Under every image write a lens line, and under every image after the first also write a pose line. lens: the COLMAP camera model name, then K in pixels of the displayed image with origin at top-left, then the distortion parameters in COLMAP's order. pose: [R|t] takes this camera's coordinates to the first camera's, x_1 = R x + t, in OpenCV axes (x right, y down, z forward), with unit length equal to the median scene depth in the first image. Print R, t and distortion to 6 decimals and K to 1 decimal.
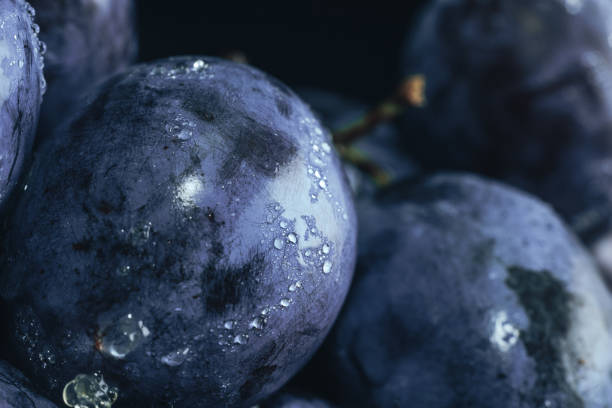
lens RADIAL K [[1494.0, 0, 309.0], [0, 1494.0, 206.7], [0, 0, 1]] dist [-0.106817, 0.000000]
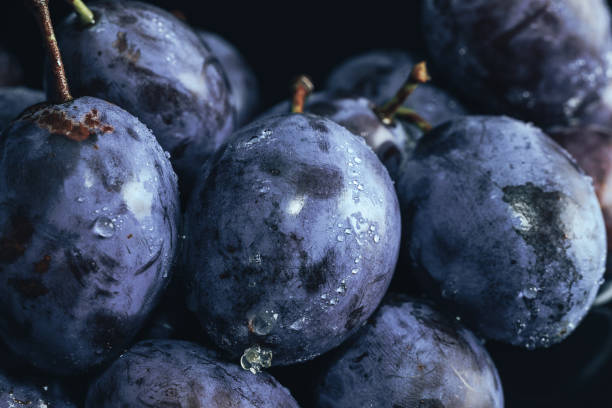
lens RADIAL K [[1277.2, 0, 307.7], [0, 1277.2, 204.3], [0, 0, 1]] dist [-0.089405, 0.000000]
pose [[0.946345, -0.263196, -0.187507, 0.208793], [0.292436, 0.944399, 0.150306, -0.221760], [0.137521, -0.197075, 0.970695, -0.323102]]
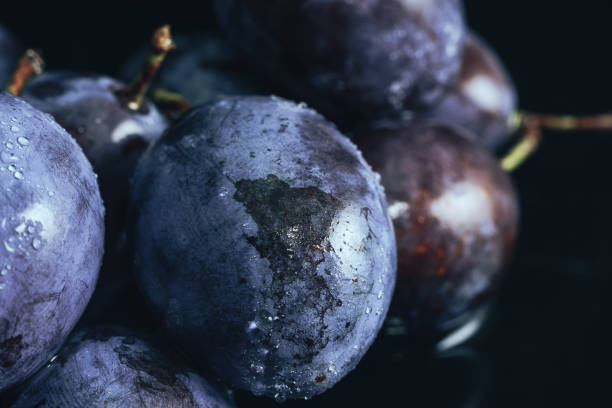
lens RADIAL K [[1370.3, 0, 308.3], [0, 1370.3, 204.9], [0, 0, 1]] dist [-0.227267, 0.000000]
pose [[0.935279, -0.271551, -0.226965, 0.469169], [0.296027, 0.951723, 0.081186, -0.012440], [0.193962, -0.143119, 0.970513, 0.006245]]
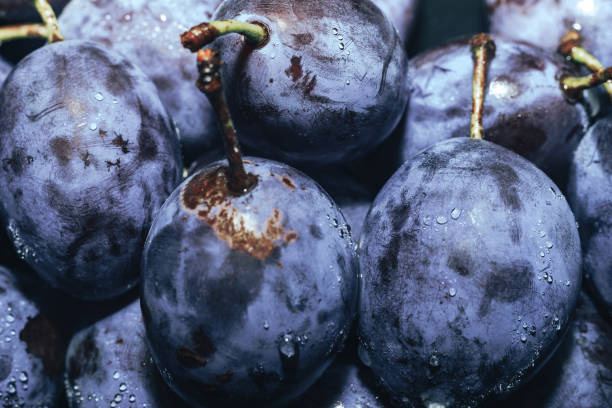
lens RADIAL K [[1277.2, 0, 303.6], [0, 1277.2, 229.5], [0, 0, 1]] dist [-0.089405, 0.000000]
pose [[0.944339, -0.069351, -0.321582, 0.195246], [0.262070, 0.749475, 0.607952, -0.914436], [0.198856, -0.658390, 0.725933, 0.057478]]
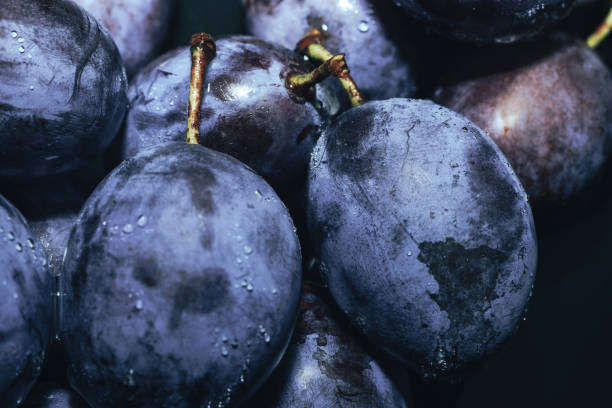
lens RADIAL K [[1277.2, 0, 297.3], [0, 1277.2, 234.5], [0, 0, 1]] dist [-0.089405, 0.000000]
pose [[0.942369, -0.121766, -0.311630, 0.438119], [0.291696, 0.755214, 0.586997, -0.753744], [0.163871, -0.644069, 0.747209, 0.154047]]
